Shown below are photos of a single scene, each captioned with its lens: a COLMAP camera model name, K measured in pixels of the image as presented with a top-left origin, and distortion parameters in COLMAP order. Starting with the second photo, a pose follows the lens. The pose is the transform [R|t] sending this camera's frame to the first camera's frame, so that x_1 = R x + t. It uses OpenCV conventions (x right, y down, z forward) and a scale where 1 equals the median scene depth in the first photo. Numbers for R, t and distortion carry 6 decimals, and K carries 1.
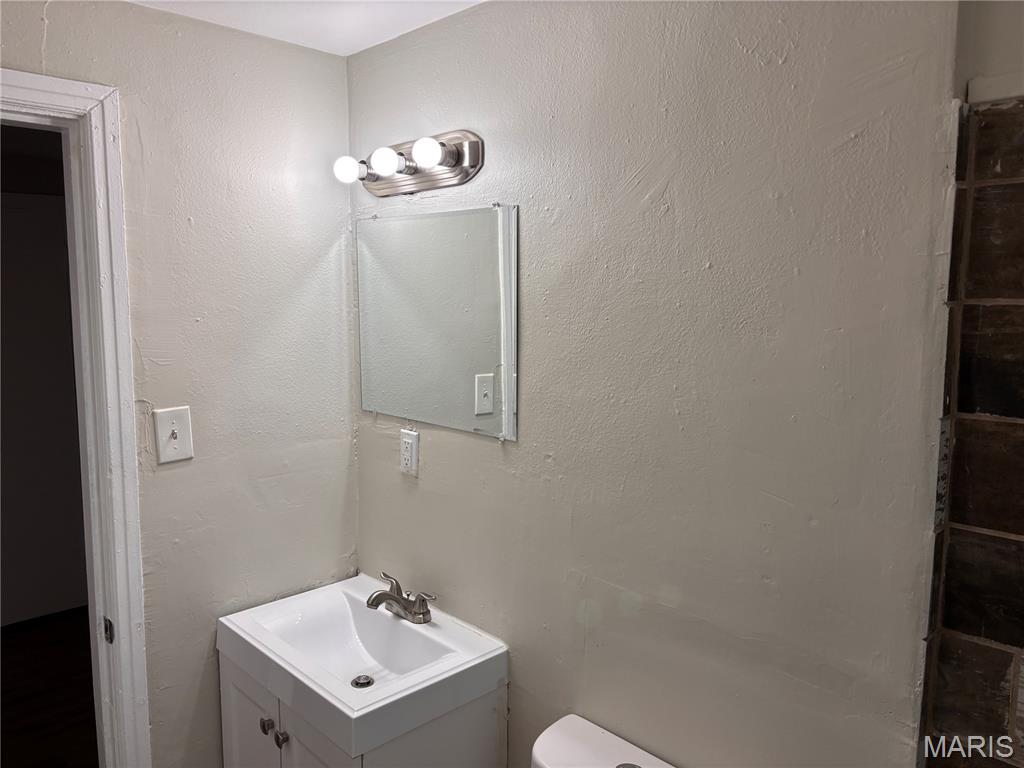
lens RADIAL K [[779.0, 0, 510.4], [0, 779.0, 379.0], [0, 0, 1]] dist [0.052655, -0.070142]
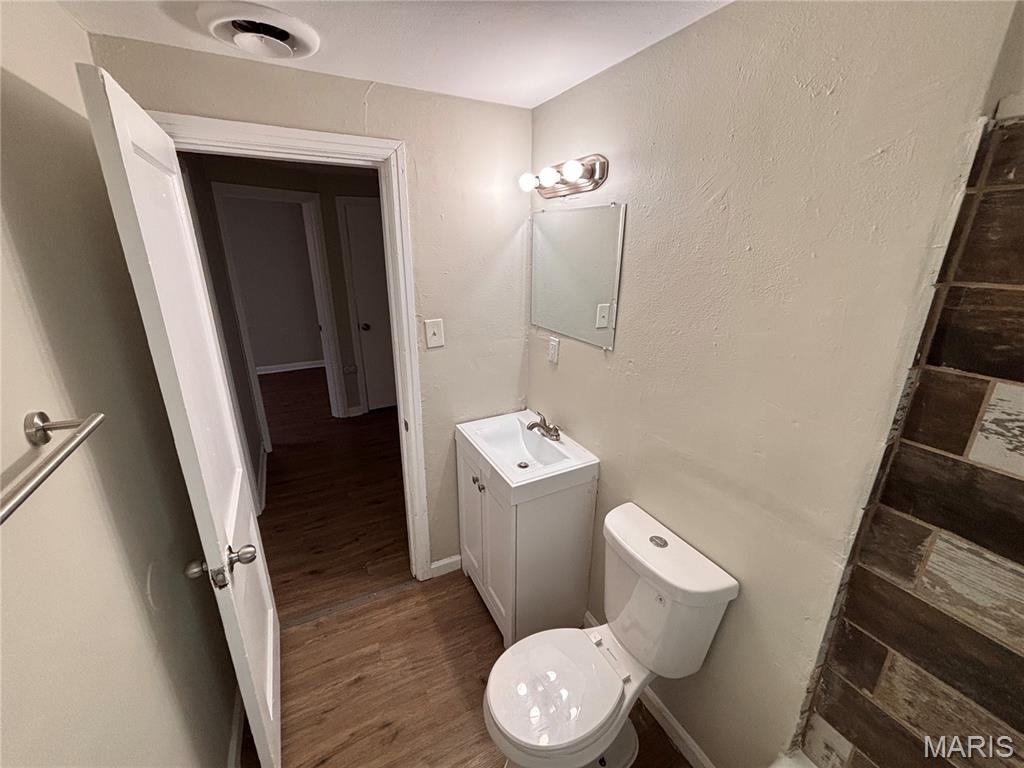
lens RADIAL K [[417.7, 0, 506.5], [0, 417.7, 381.8], [0, 0, 1]] dist [0.000814, -0.001012]
pose [[0.959004, 0.088869, -0.269098, 0.037196], [-0.032219, 0.977592, 0.208029, -0.036826], [0.281556, -0.190830, 0.940378, 0.056765]]
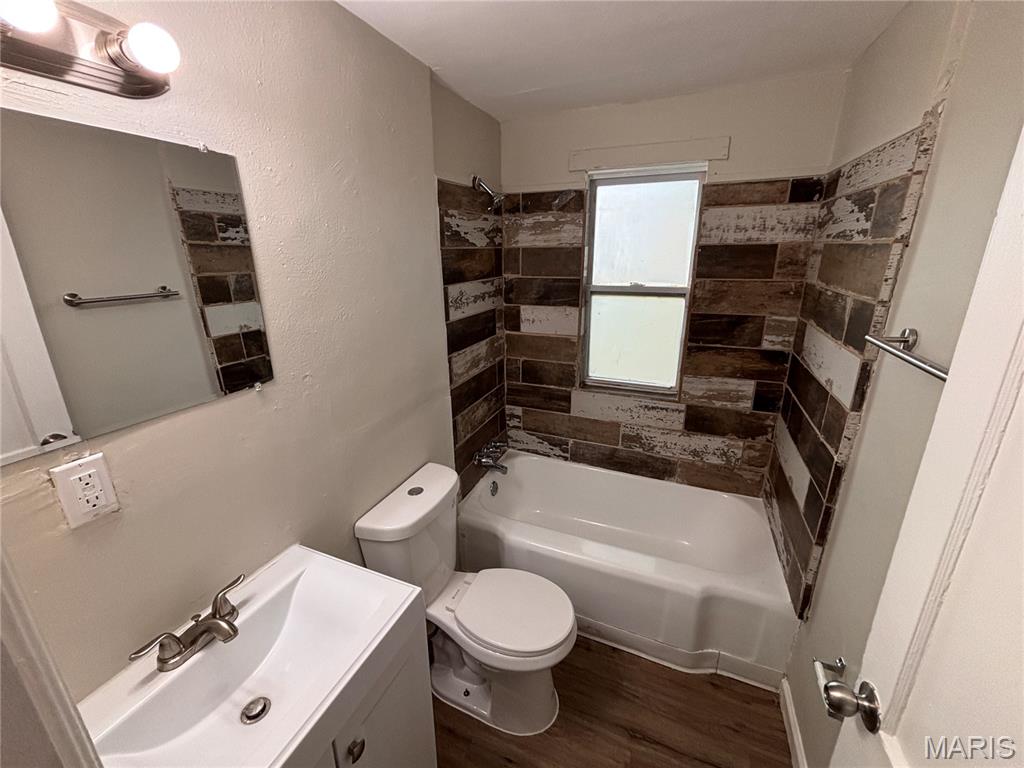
lens RADIAL K [[417.7, 0, 504.7], [0, 417.7, 383.2], [0, 0, 1]] dist [0.000814, -0.001012]
pose [[-0.408820, -0.273804, 0.870573, -0.678828], [0.118328, 0.929977, 0.348054, -0.091235], [-0.904911, 0.245305, -0.347794, 0.919724]]
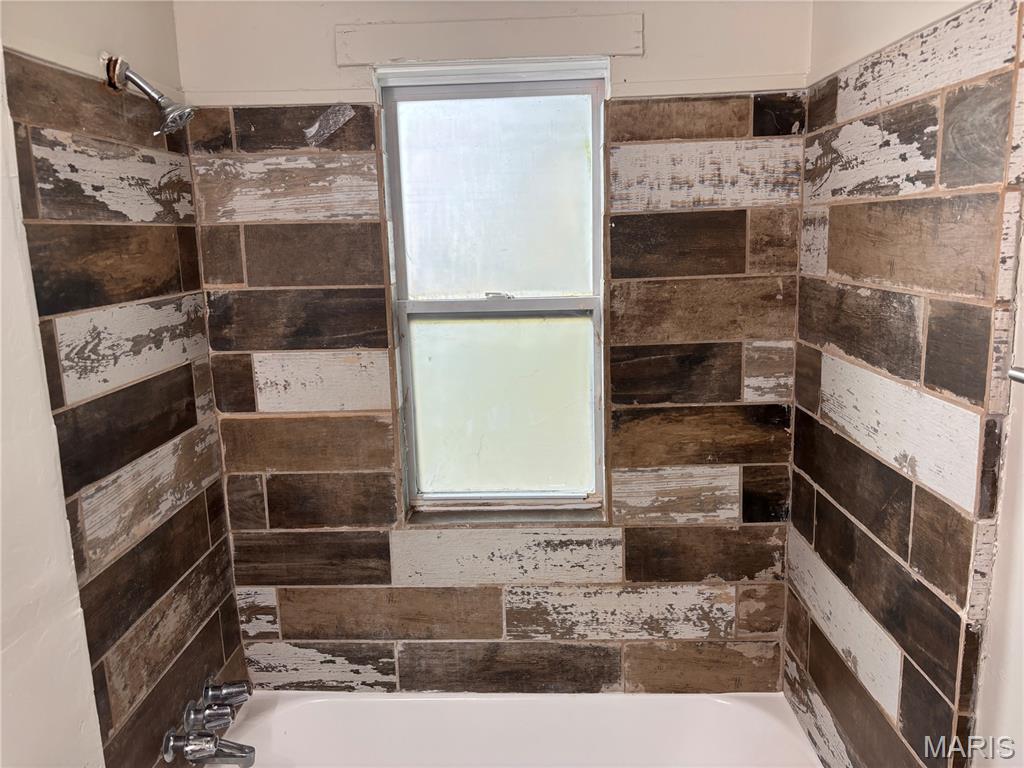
lens RADIAL K [[779.0, 0, 508.9], [0, 779.0, 379.7], [0, 0, 1]] dist [0.052655, -0.070142]
pose [[-0.715900, -0.105995, 0.690110, -0.471899], [0.109198, 0.959248, 0.260611, -0.060469], [-0.689610, 0.261930, -0.675152, 0.845158]]
